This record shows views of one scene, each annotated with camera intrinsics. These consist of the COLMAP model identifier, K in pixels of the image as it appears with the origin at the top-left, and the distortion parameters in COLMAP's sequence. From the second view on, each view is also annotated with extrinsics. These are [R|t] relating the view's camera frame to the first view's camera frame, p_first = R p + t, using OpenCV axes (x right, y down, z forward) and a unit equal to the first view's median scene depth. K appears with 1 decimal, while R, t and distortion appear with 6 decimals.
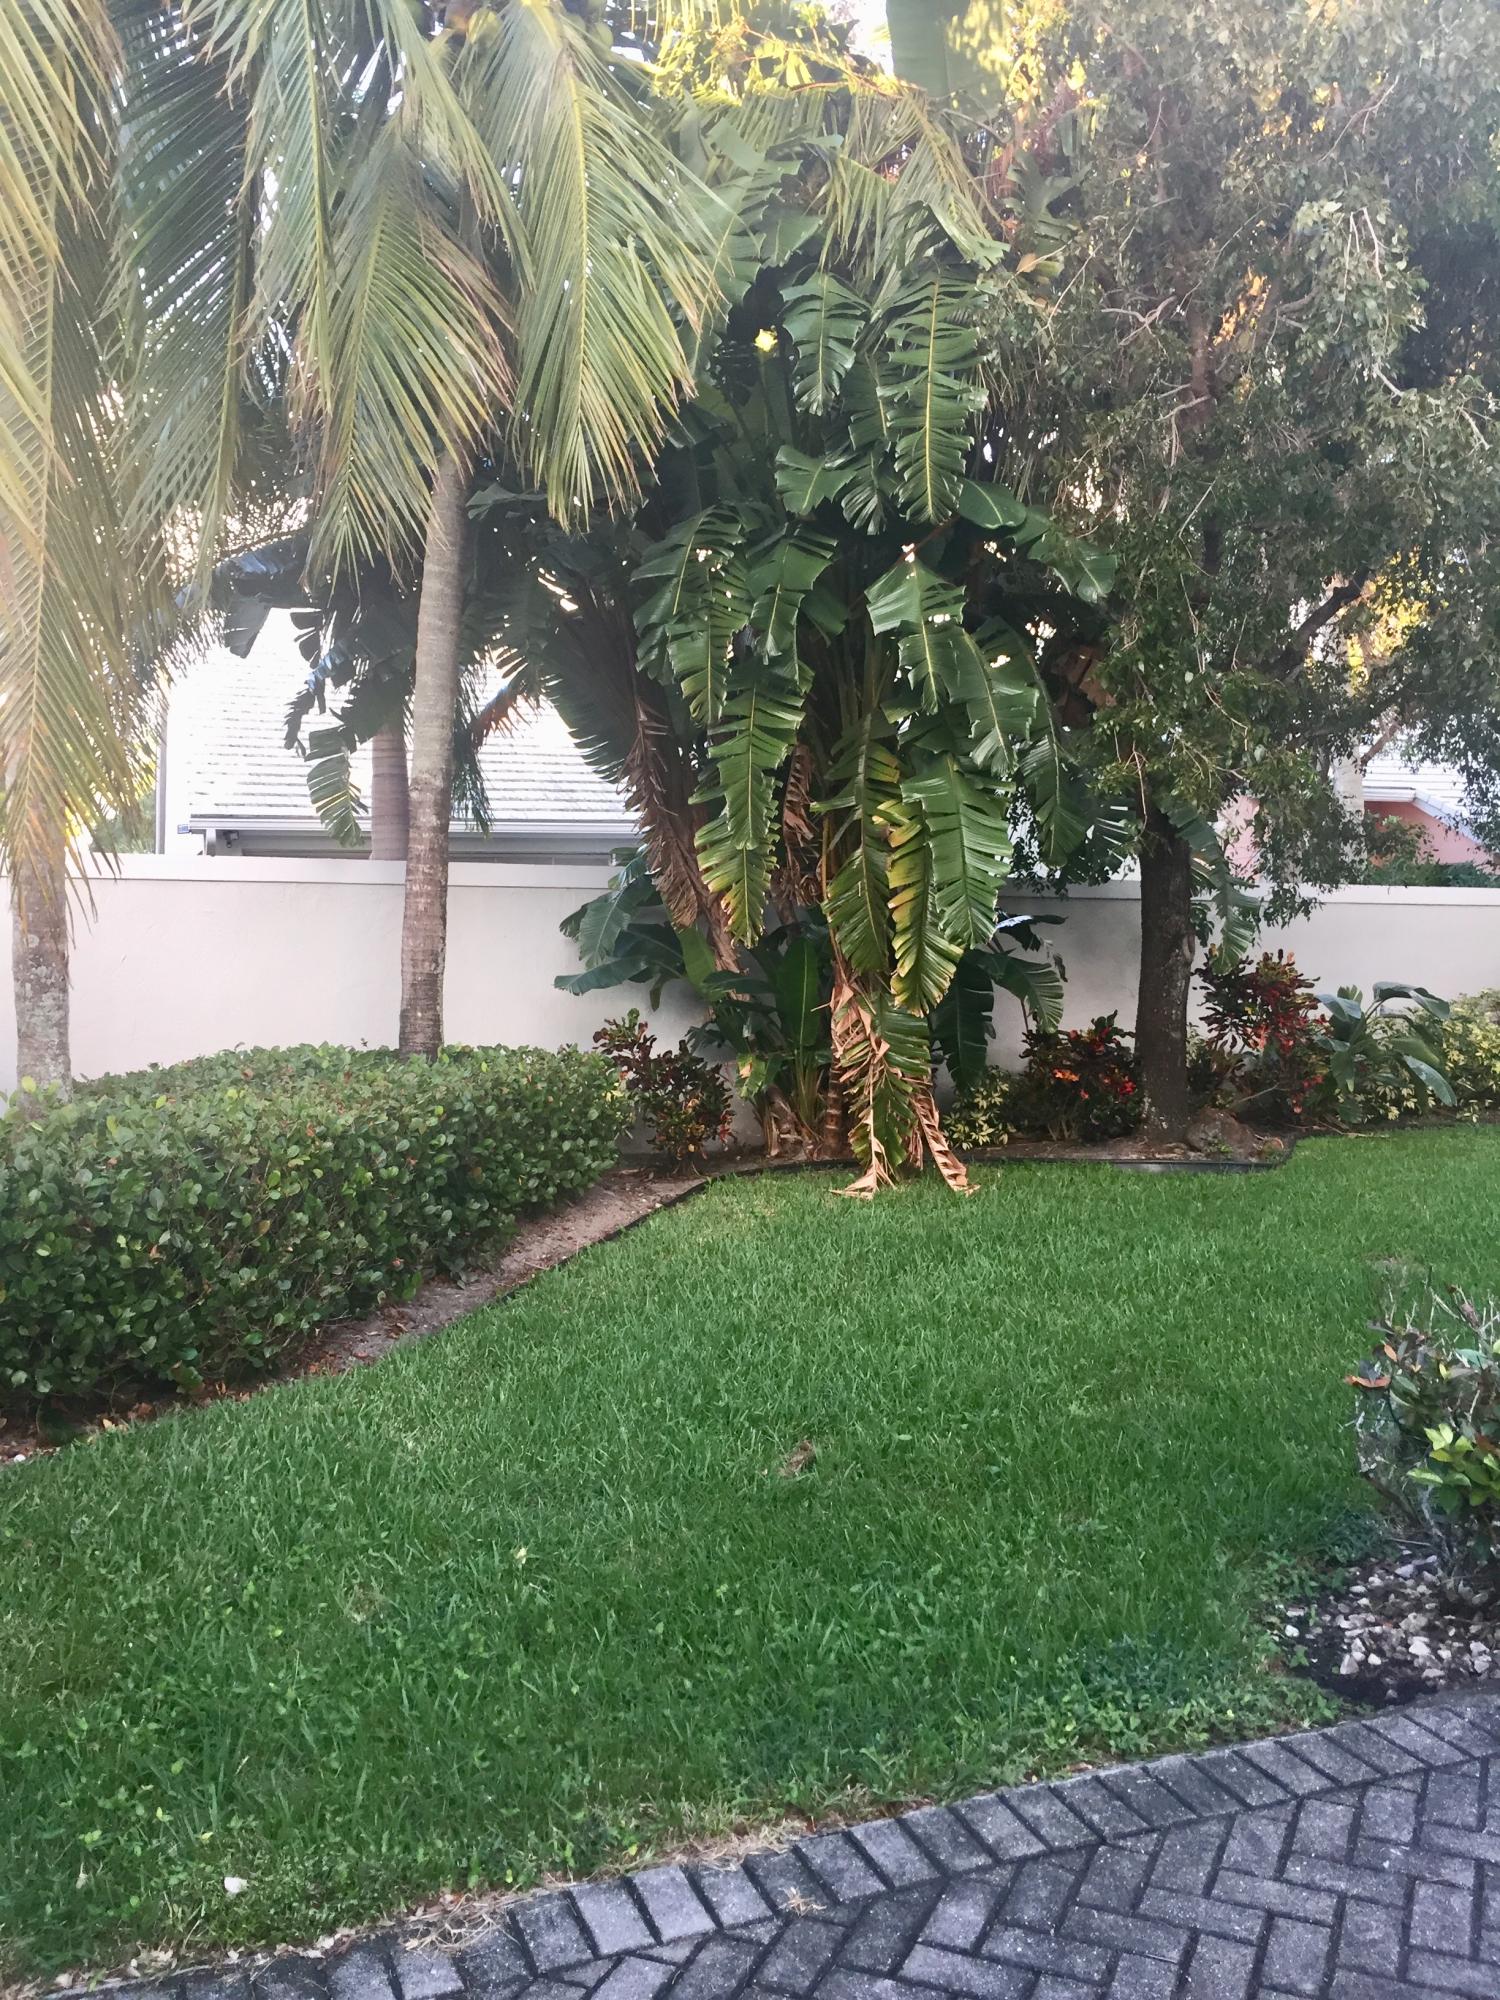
lens RADIAL K [[1697.2, 0, 756.8], [0, 1697.2, 991.1], [0, 0, 1]] dist [0.071654, -0.078638]
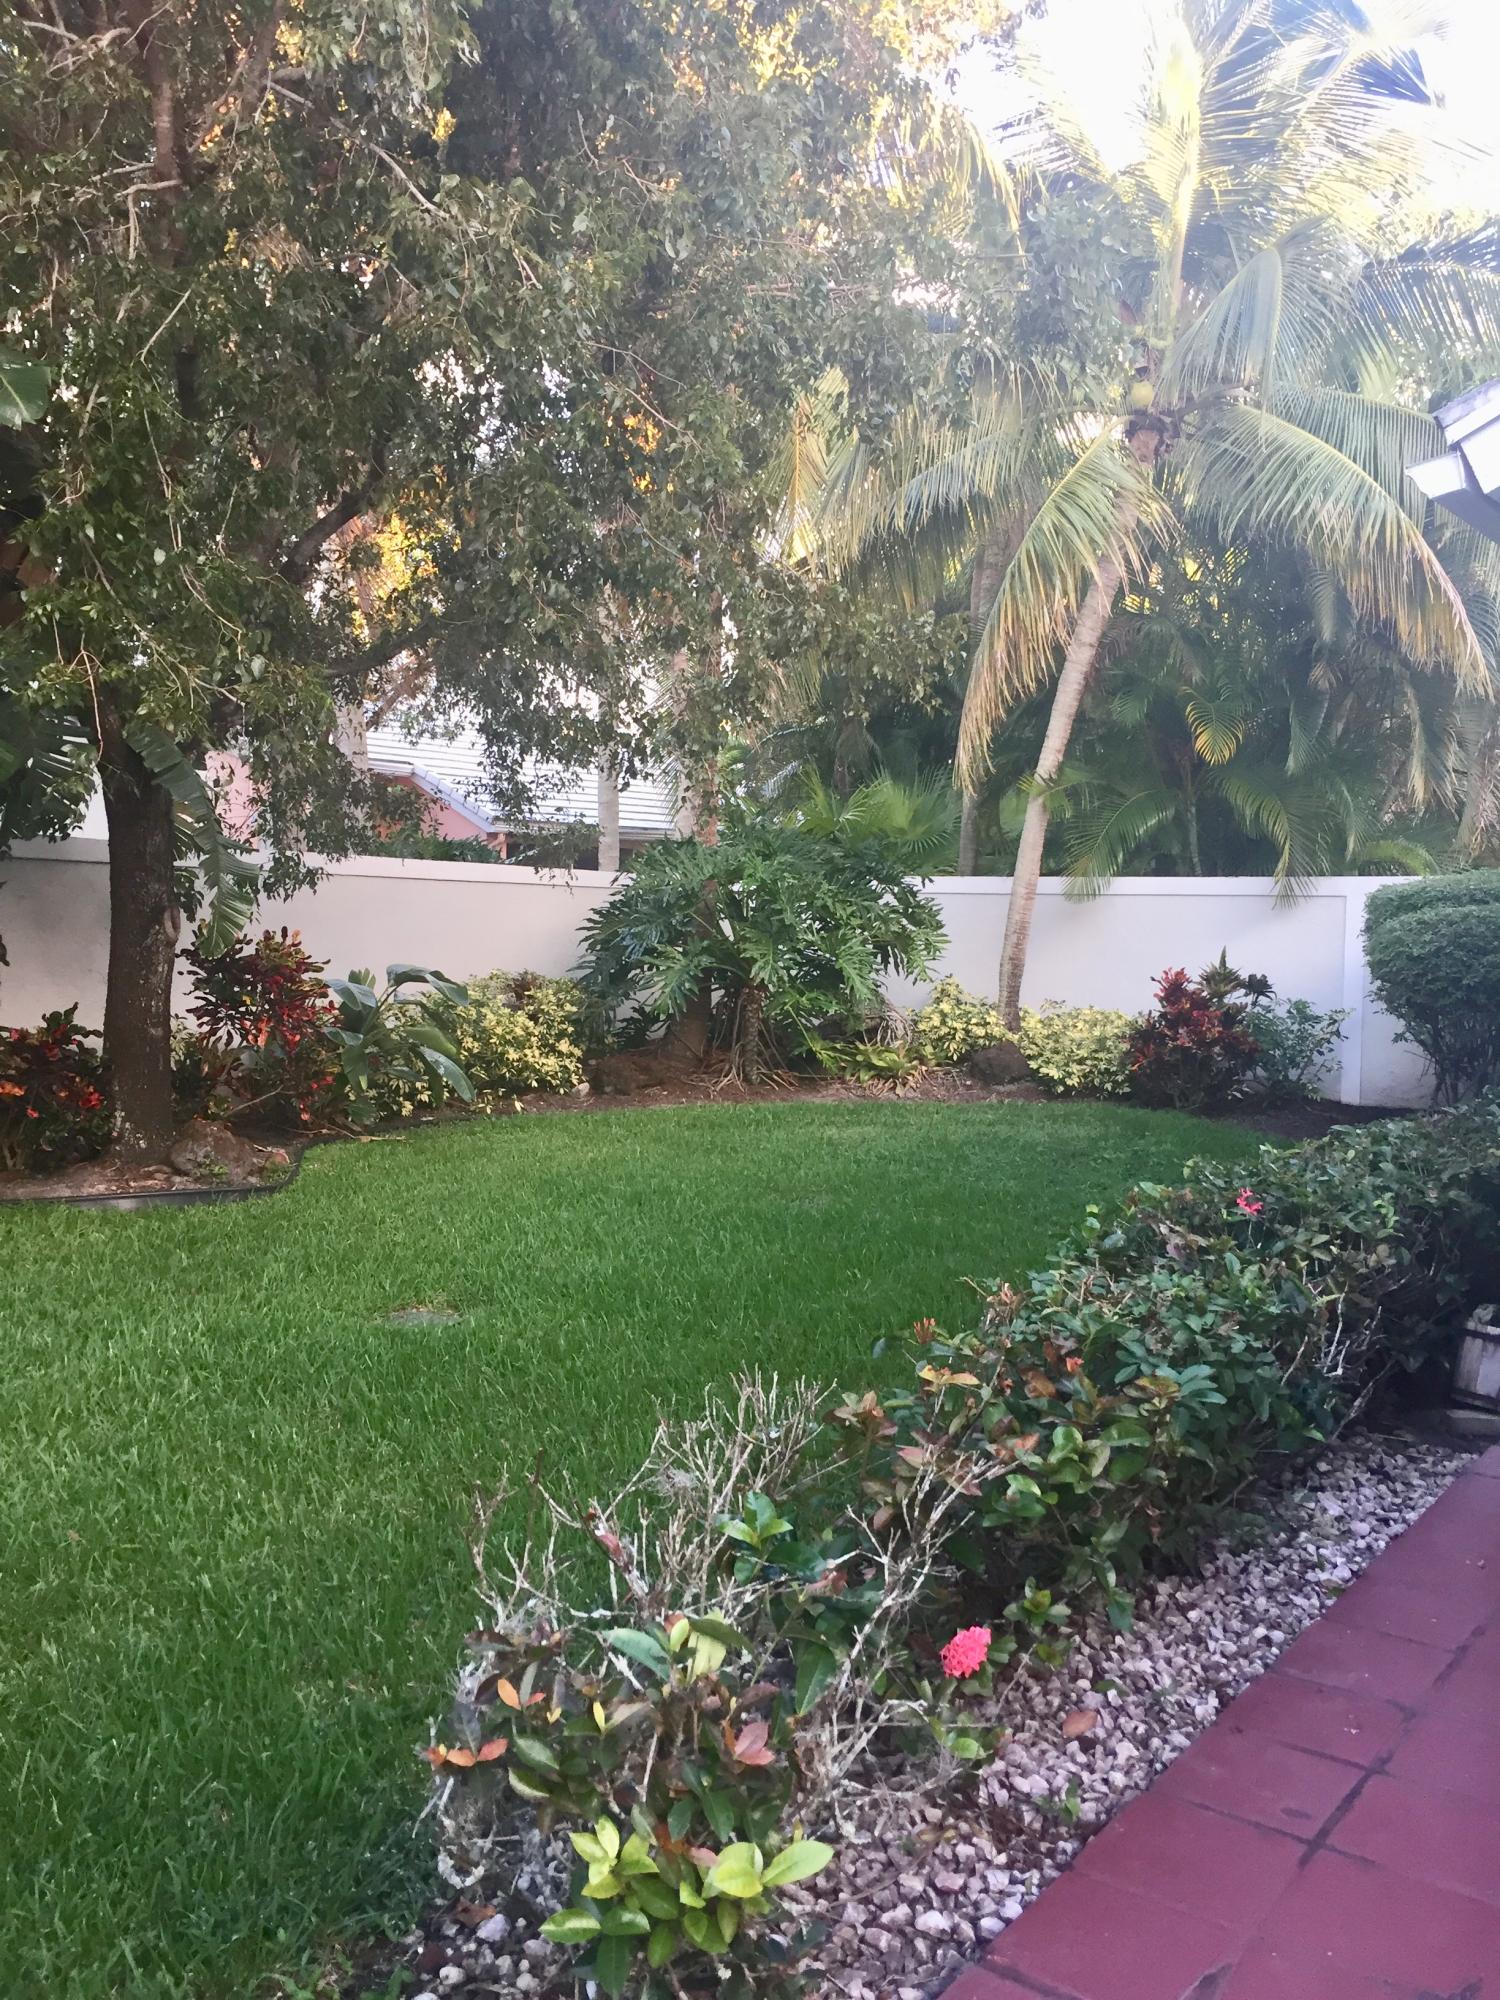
lens RADIAL K [[1697.2, 0, 754.4], [0, 1697.2, 990.8], [0, 0, 1]] dist [0.071654, -0.078638]
pose [[0.841938, -0.010305, 0.539477, 0.047048], [0.002123, 0.999873, 0.015786, -0.005654], [-0.539571, -0.012145, 0.841853, 0.163790]]
